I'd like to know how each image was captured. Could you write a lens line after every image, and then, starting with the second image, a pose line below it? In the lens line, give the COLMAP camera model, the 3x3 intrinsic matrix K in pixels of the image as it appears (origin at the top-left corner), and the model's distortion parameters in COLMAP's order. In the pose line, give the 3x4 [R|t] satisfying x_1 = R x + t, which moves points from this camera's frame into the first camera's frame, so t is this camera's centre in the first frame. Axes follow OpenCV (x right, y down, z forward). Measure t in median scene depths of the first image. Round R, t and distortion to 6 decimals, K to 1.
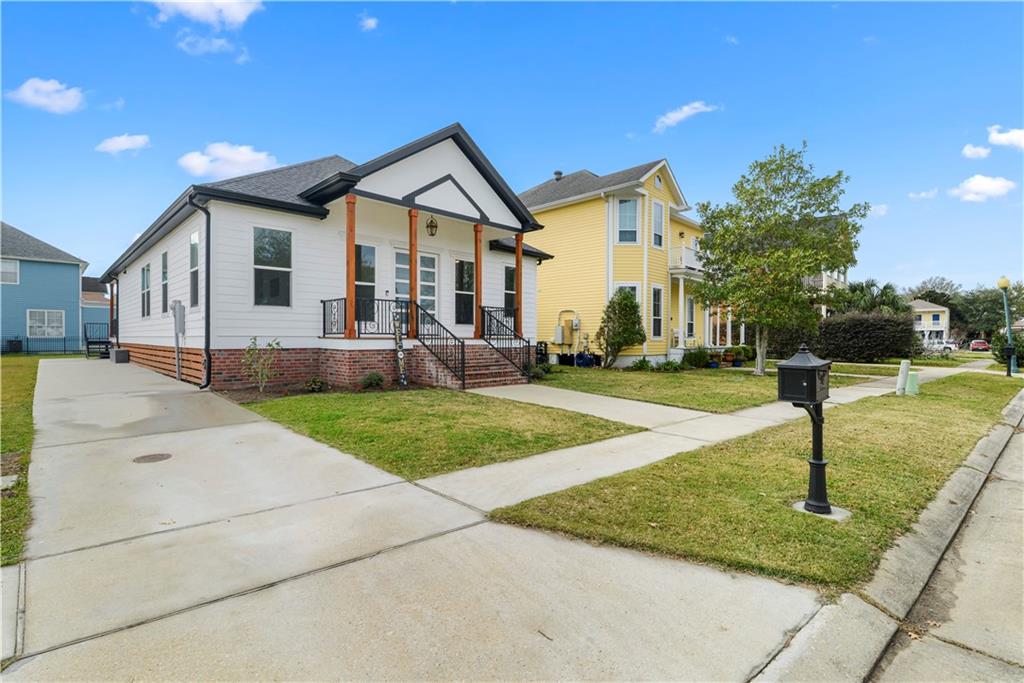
lens RADIAL K [[492.6, 0, 513.0], [0, 492.6, 346.1], [0, 0, 1]] dist [-0.014659, 0.000144]
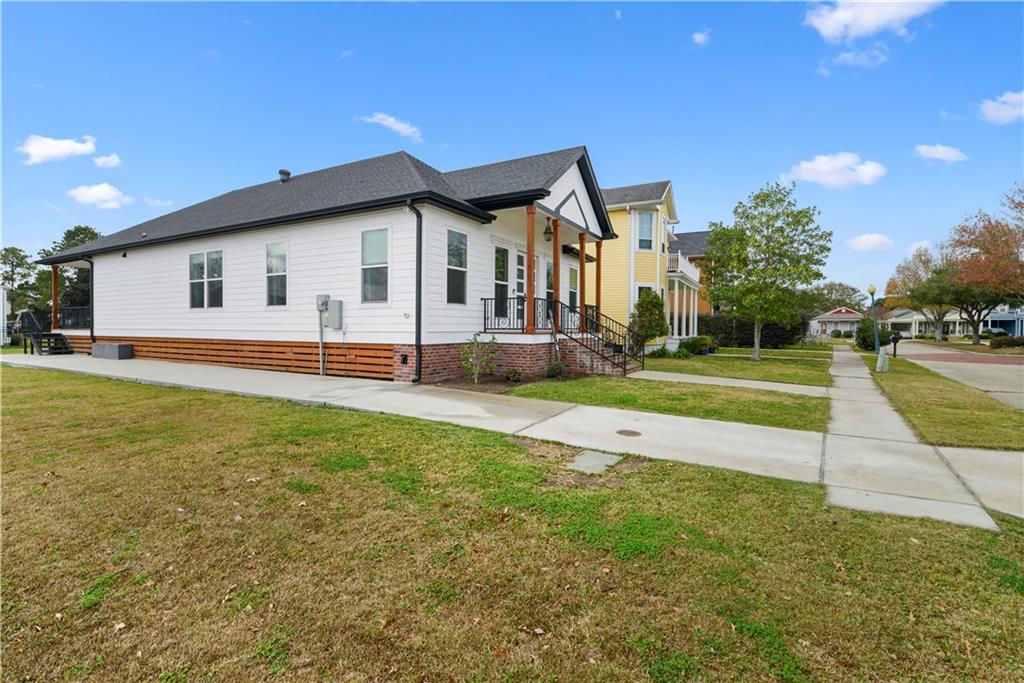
lens RADIAL K [[492.6, 0, 509.8], [0, 492.6, 332.6], [0, 0, 1]] dist [-0.014659, 0.000144]
pose [[0.960284, -0.003218, 0.279006, -0.593658], [0.004574, 0.999981, -0.004206, -0.011049], [-0.278987, 0.005315, 0.960280, -0.059554]]
